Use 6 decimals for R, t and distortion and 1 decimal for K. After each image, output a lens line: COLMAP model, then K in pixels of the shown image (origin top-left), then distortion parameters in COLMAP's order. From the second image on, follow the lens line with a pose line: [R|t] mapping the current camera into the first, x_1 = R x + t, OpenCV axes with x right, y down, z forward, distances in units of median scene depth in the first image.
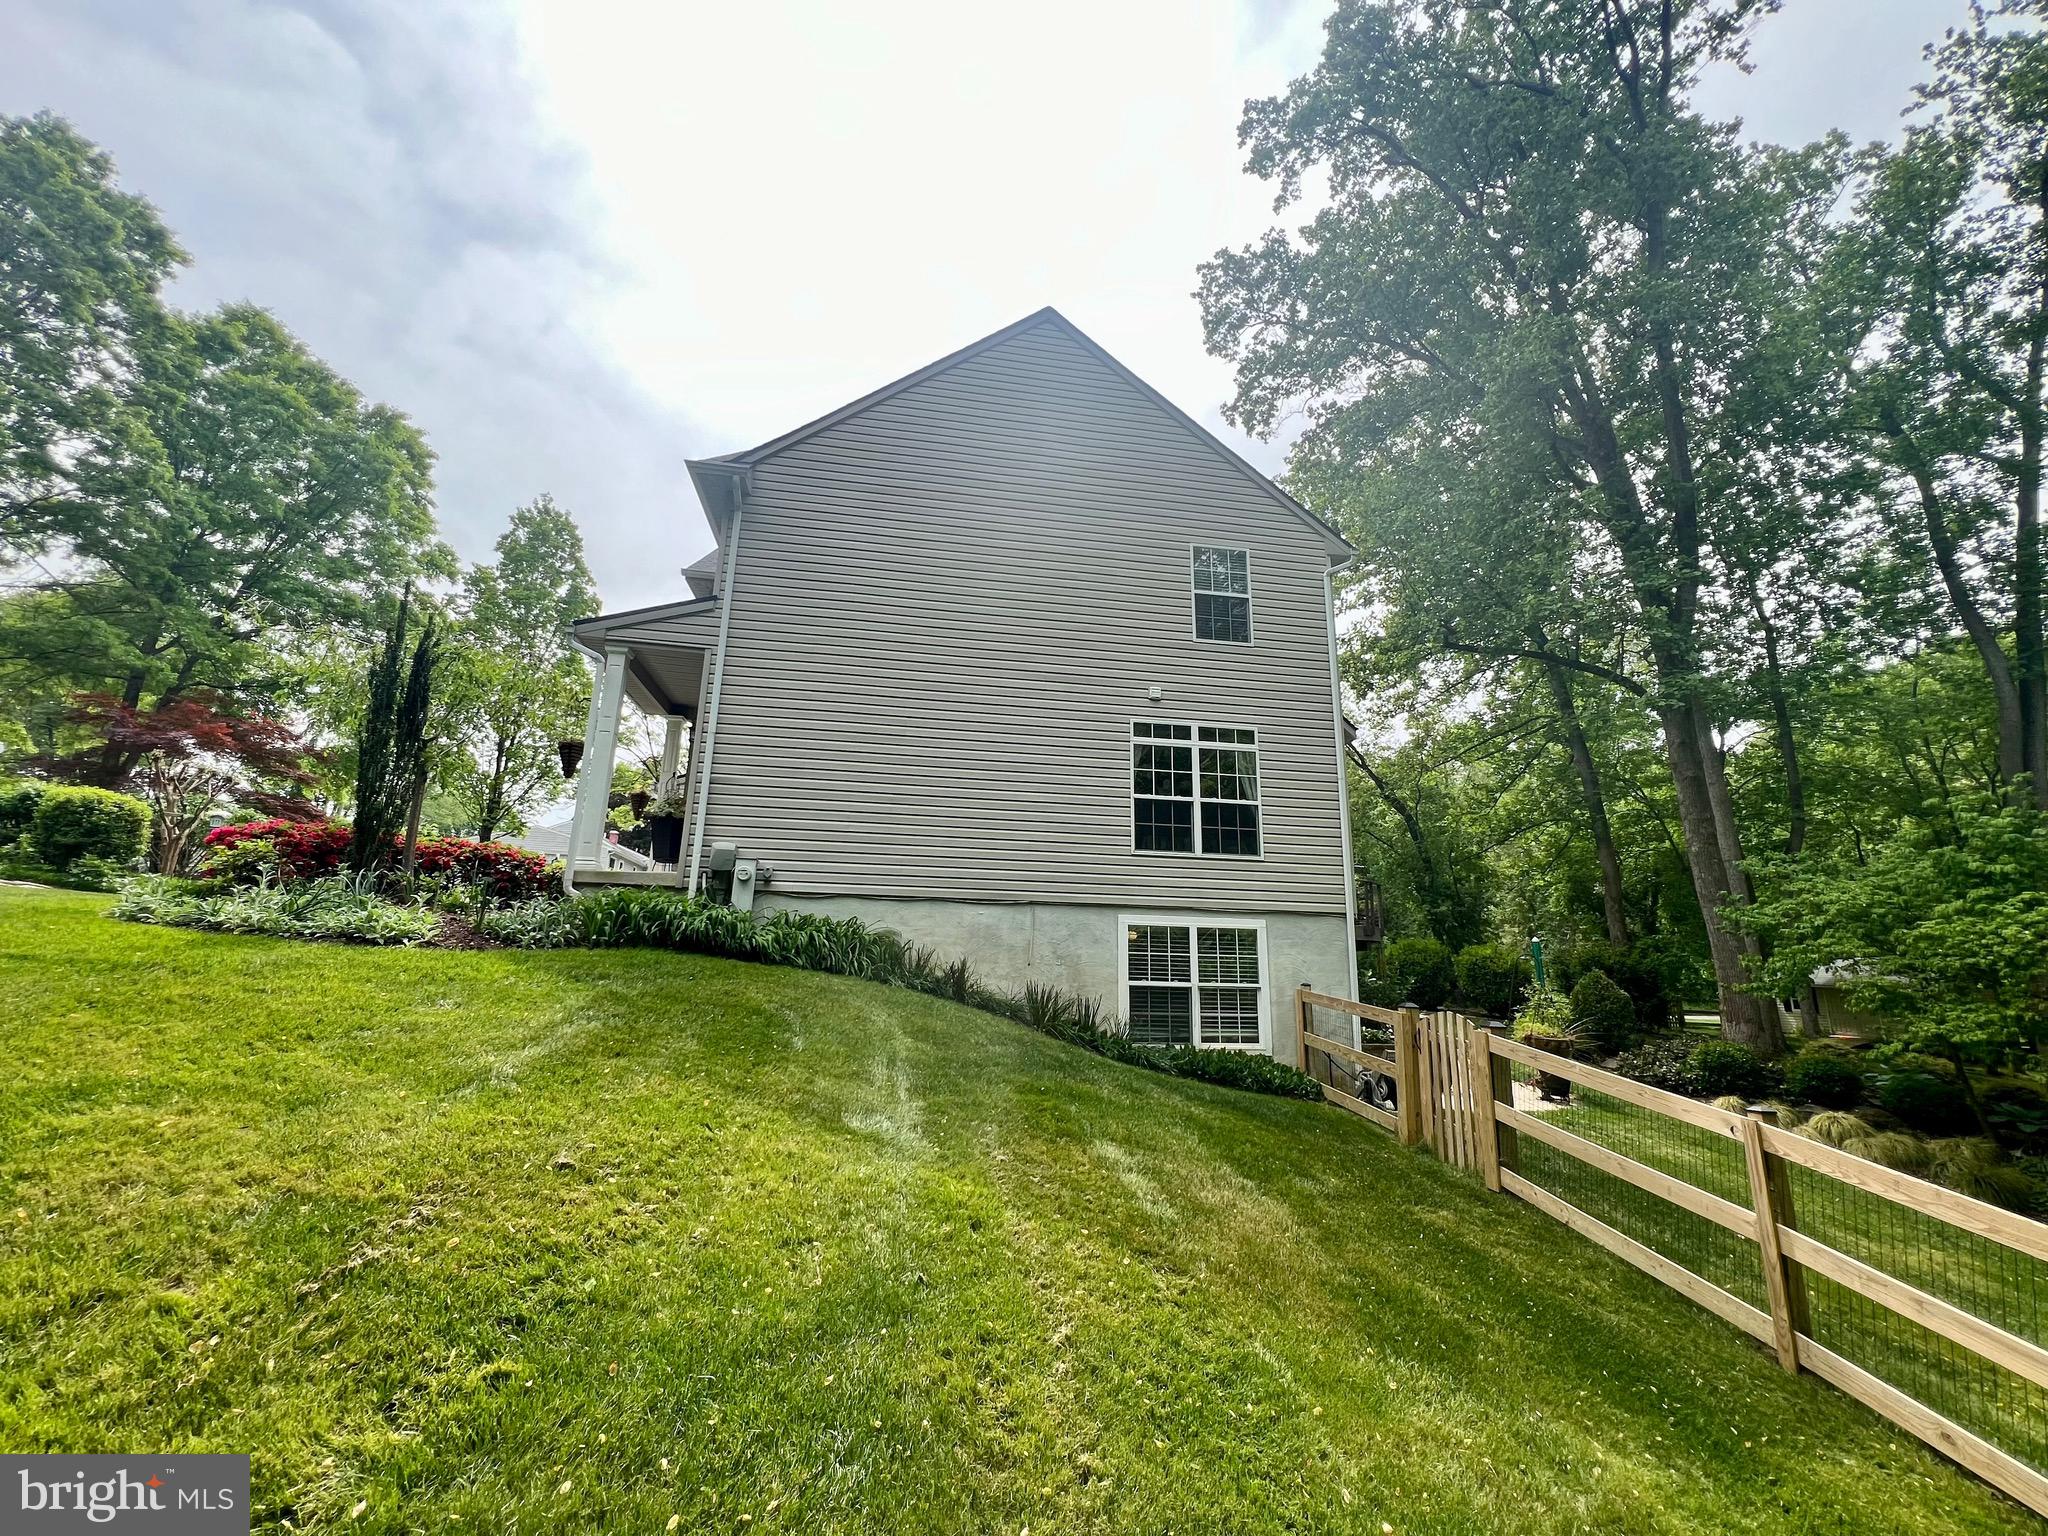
lens RADIAL K [[825.5, 0, 1018.7], [0, 825.5, 766.6], [0, 0, 1]] dist [0.000123, 0.000316]
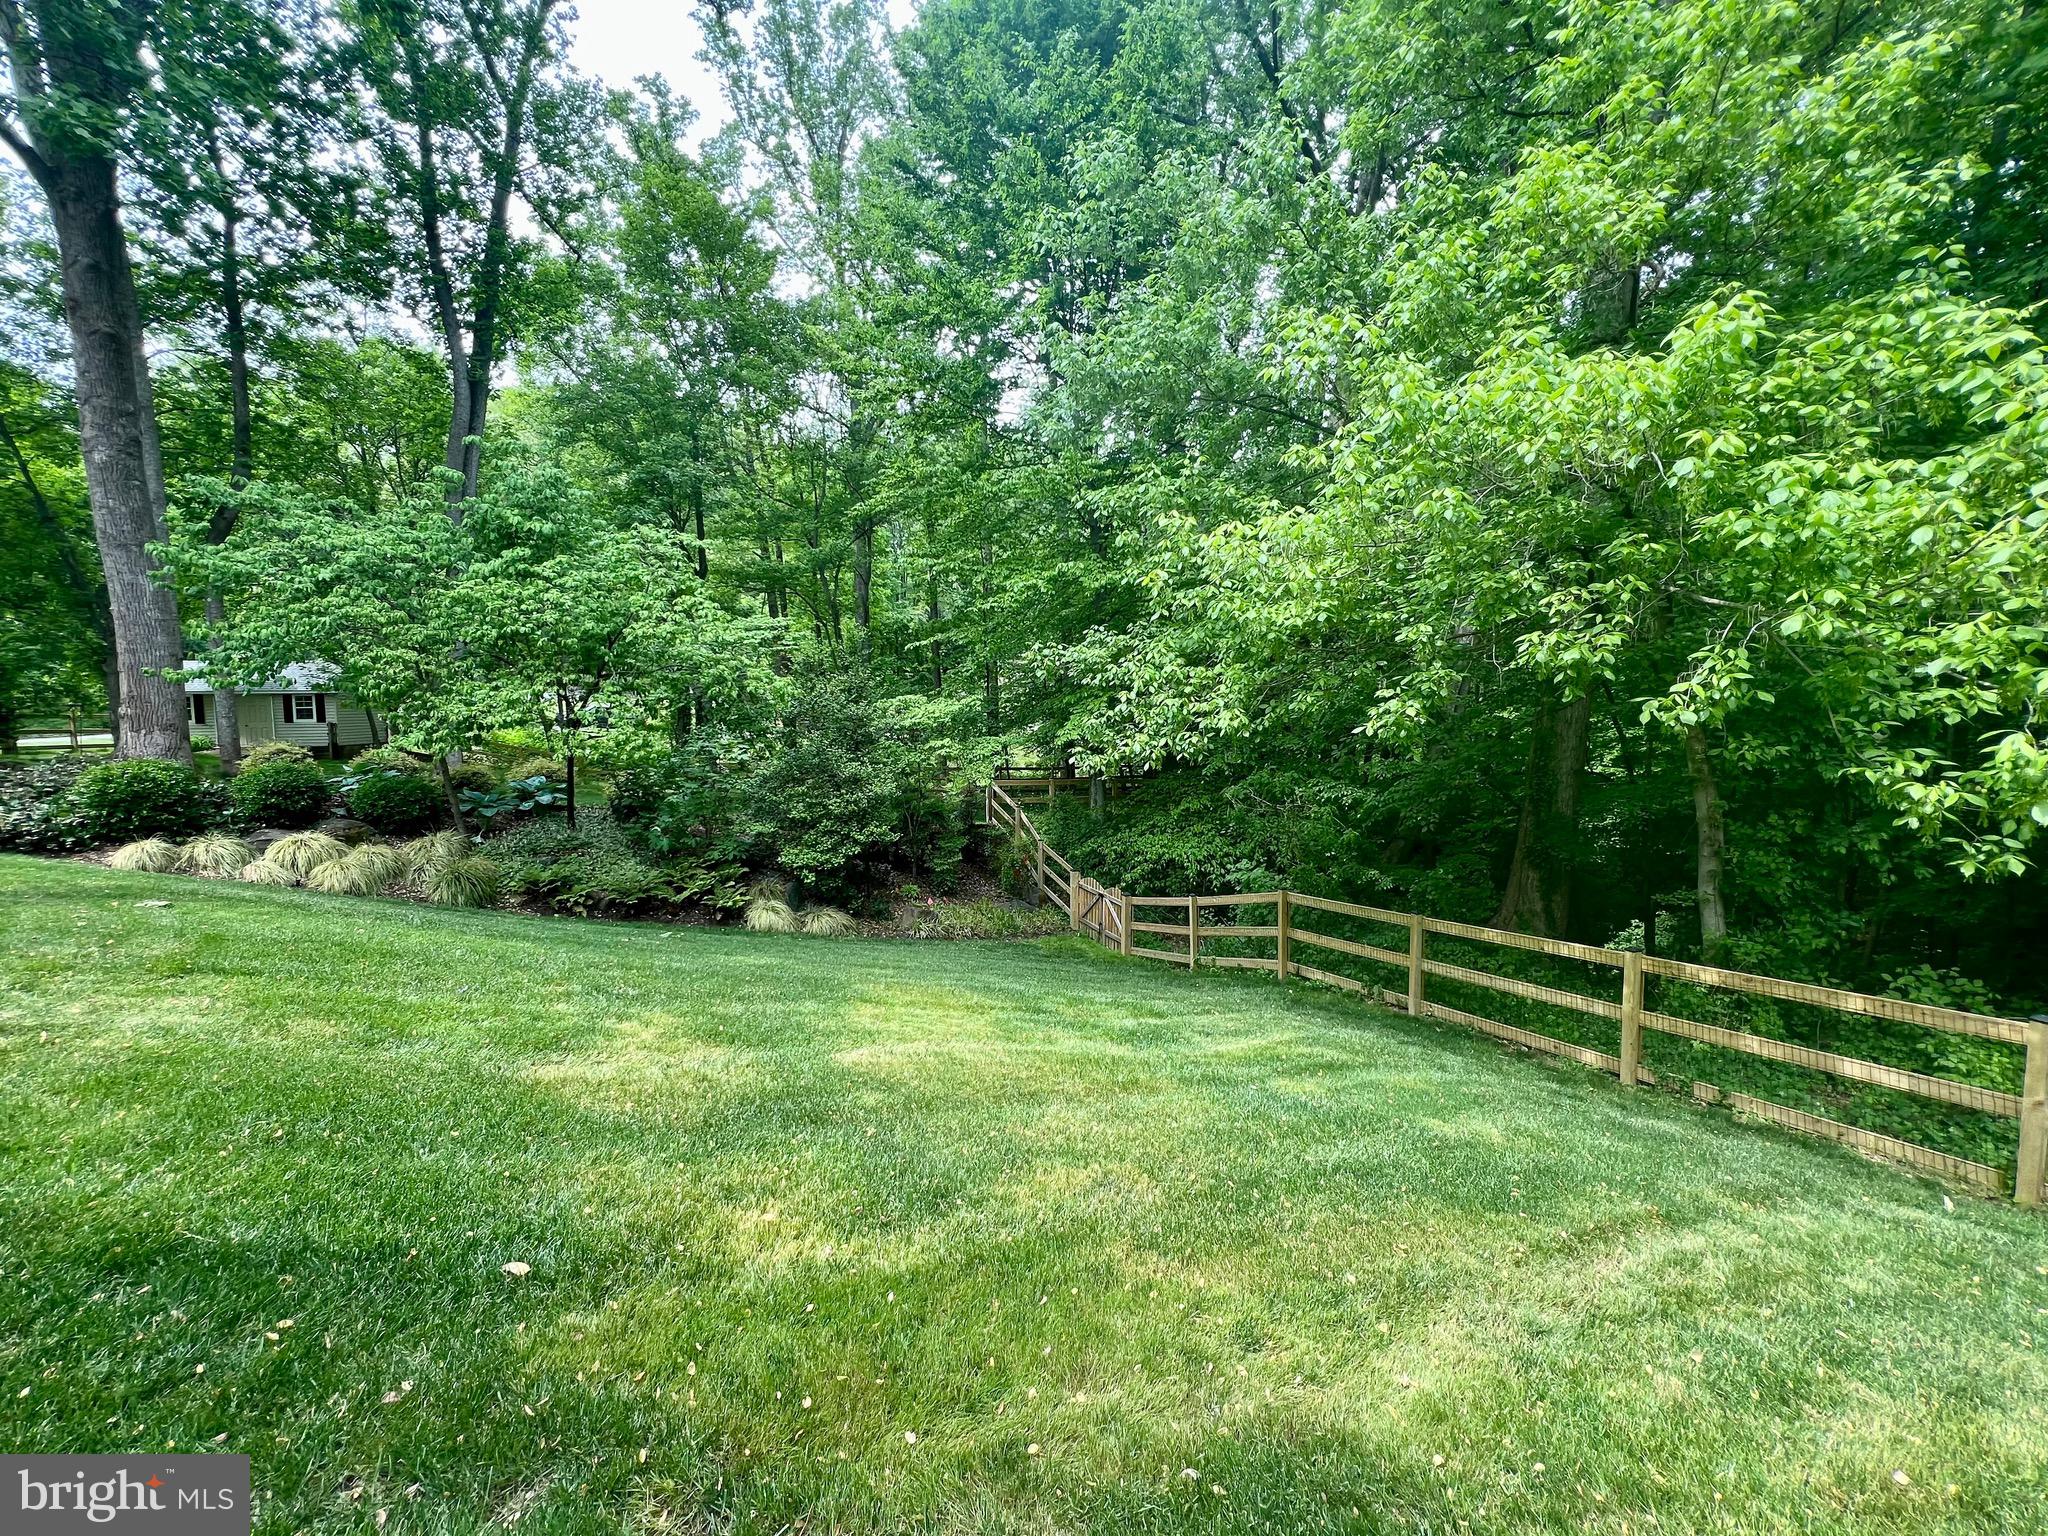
lens RADIAL K [[825.5, 0, 1018.7], [0, 825.5, 766.6], [0, 0, 1]] dist [0.000123, 0.000316]
pose [[0.011327, -0.110497, 0.993812, 0.275633], [-0.223107, 0.968541, 0.110230, 0.140483], [-0.974728, -0.222975, -0.013682, 0.415117]]
